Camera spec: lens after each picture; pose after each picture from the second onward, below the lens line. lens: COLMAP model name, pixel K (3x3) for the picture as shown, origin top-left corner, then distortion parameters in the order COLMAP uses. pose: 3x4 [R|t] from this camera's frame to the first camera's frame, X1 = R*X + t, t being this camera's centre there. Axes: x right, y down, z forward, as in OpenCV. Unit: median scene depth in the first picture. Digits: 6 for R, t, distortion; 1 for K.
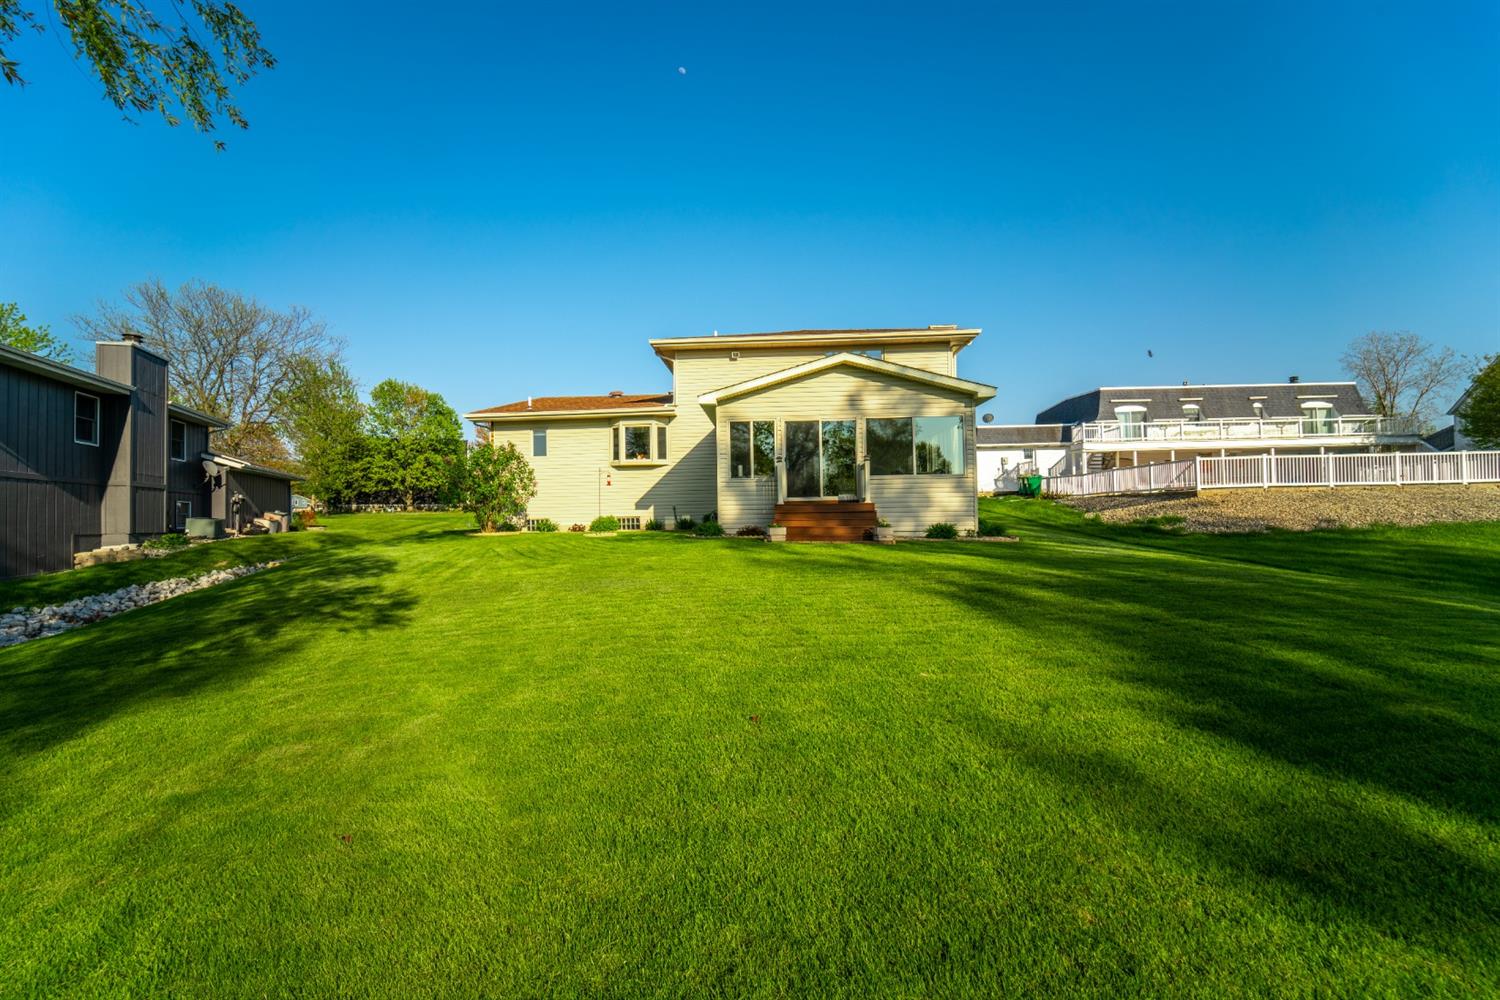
lens RADIAL K [[600.7, 0, 752.4], [0, 600.7, 500.8], [0, 0, 1]] dist [0.000188, -0.000922]
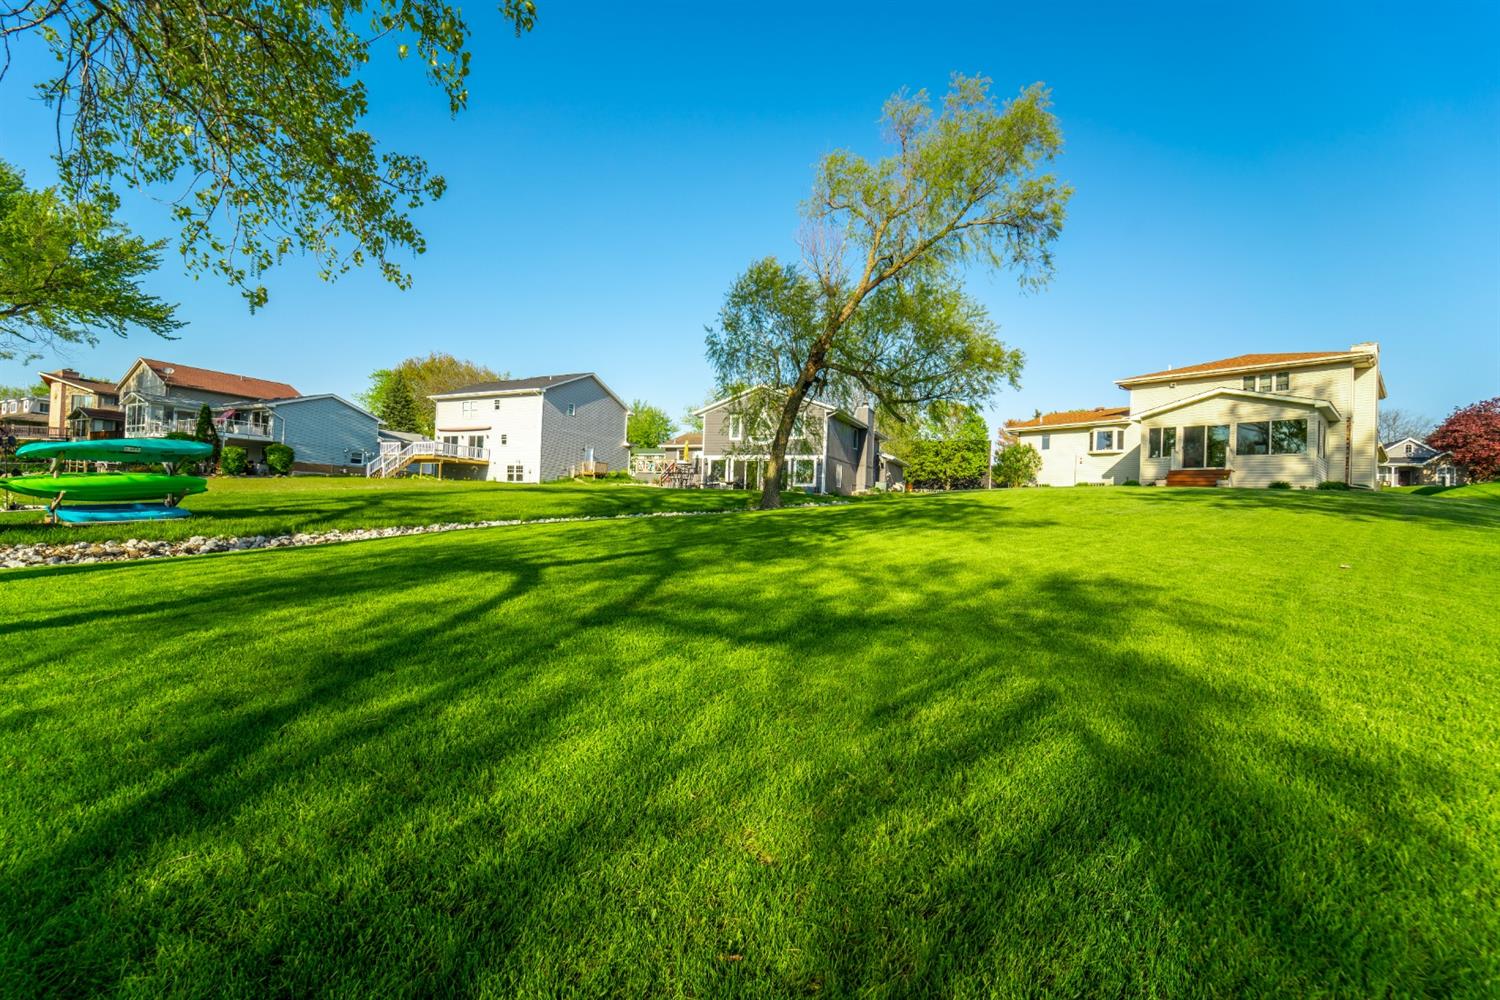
lens RADIAL K [[600.7, 0, 753.4], [0, 600.7, 497.7], [0, 0, 1]] dist [0.000188, -0.000922]
pose [[0.694378, 0.033951, -0.718810, 0.354605], [-0.035763, 0.999280, 0.012650, 0.082264], [0.718722, 0.016923, 0.695092, -0.923310]]
